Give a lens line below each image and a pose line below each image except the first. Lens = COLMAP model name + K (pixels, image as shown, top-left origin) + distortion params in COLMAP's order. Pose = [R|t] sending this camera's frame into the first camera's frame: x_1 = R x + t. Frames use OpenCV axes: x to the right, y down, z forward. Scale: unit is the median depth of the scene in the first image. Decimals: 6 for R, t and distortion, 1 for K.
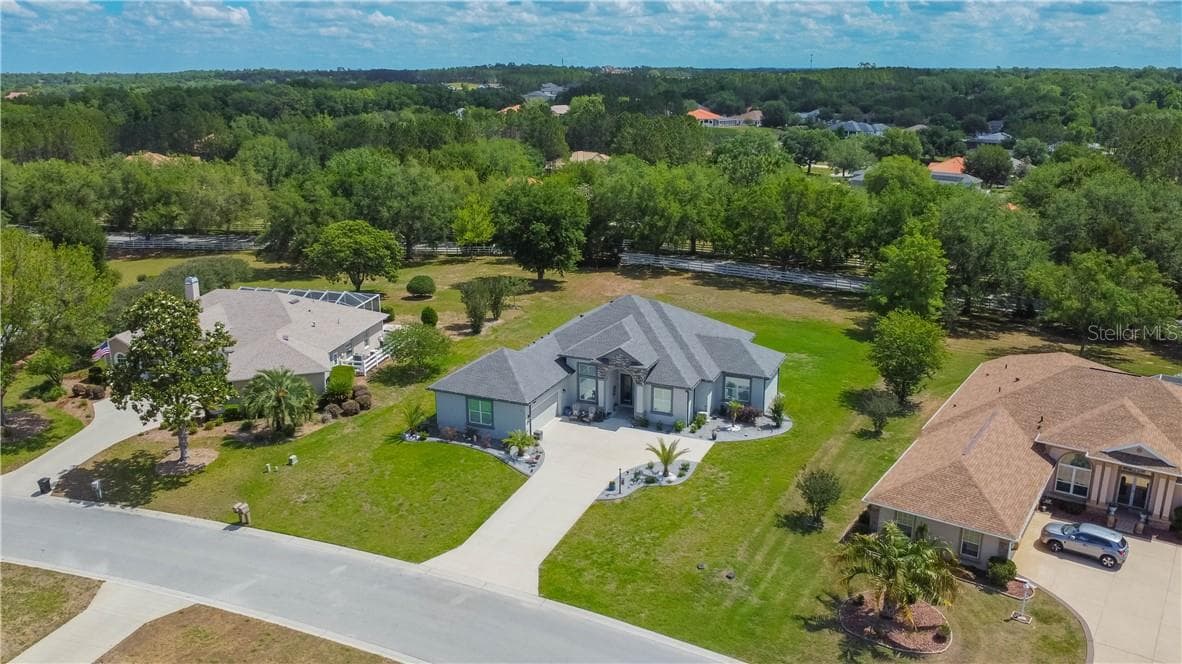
lens RADIAL K [[904.7, 0, 578.3], [0, 904.7, 333.8], [0, 0, 1]] dist [-0.027561, -0.010690]
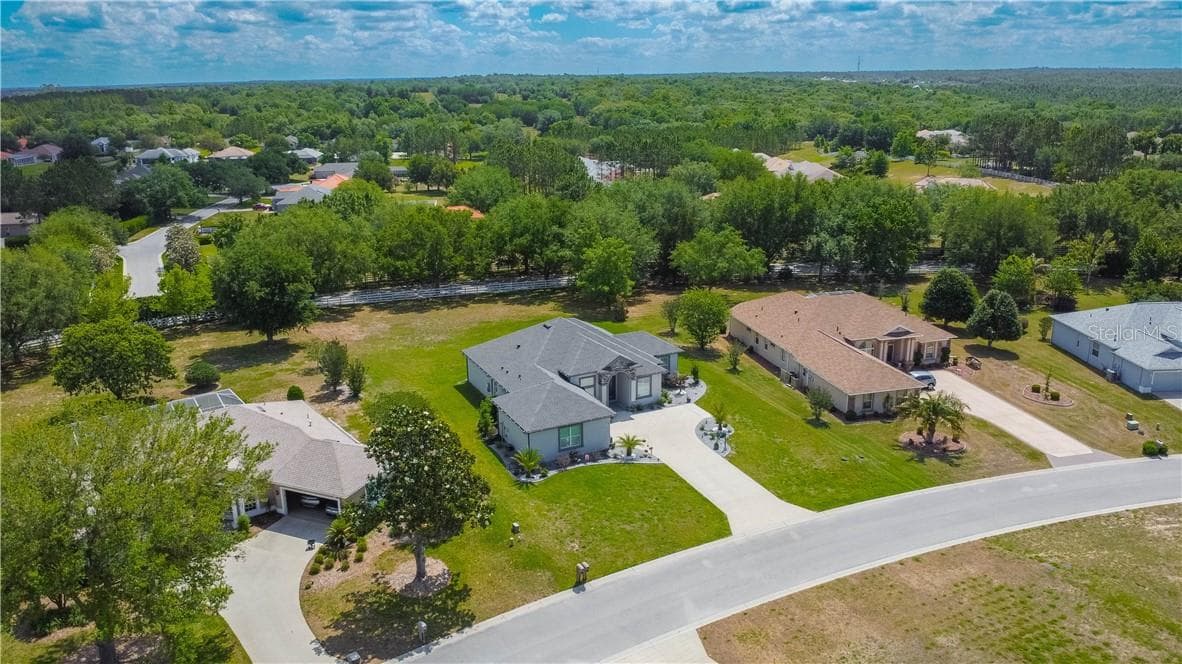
lens RADIAL K [[863.2, 0, 583.2], [0, 863.2, 328.3], [0, 0, 1]] dist [-0.028714, -0.004253]
pose [[0.643831, -0.220280, 0.732774, -0.855740], [0.226986, 0.969541, 0.092020, -0.142357], [-0.730725, 0.107084, 0.674221, 0.223810]]
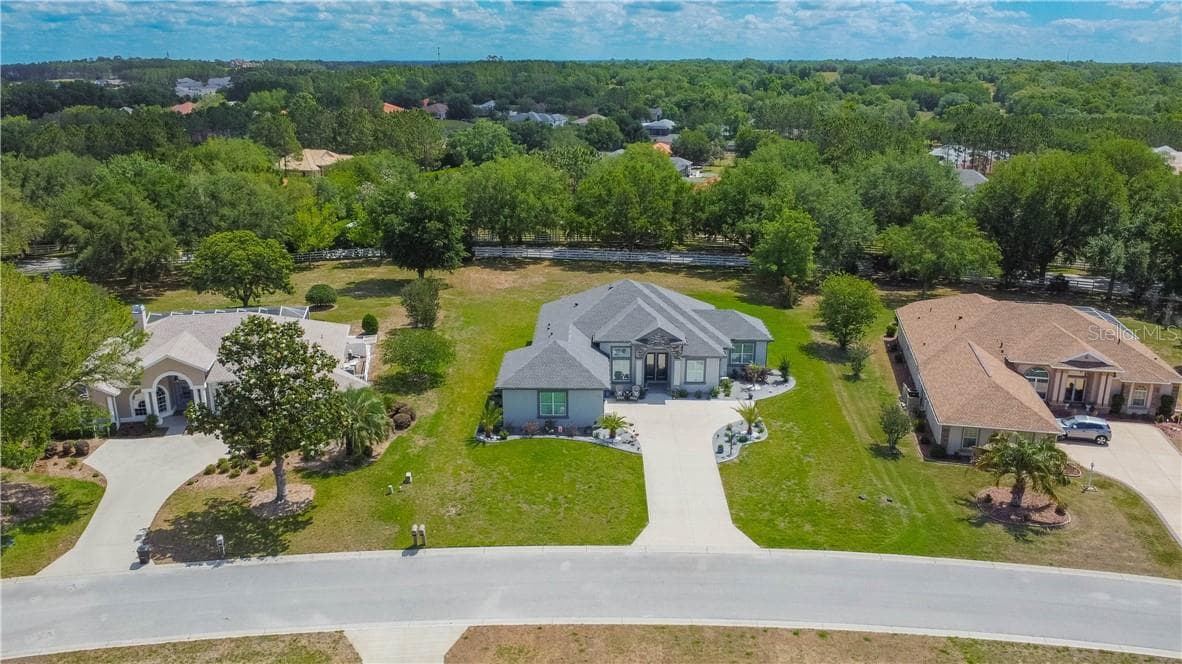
lens RADIAL K [[904.7, 0, 578.3], [0, 904.7, 333.8], [0, 0, 1]] dist [-0.027561, -0.010690]
pose [[0.920393, -0.109247, 0.375423, -0.446337], [0.106448, 0.993917, 0.028257, -0.017416], [-0.376226, 0.013955, 0.926423, 0.040261]]
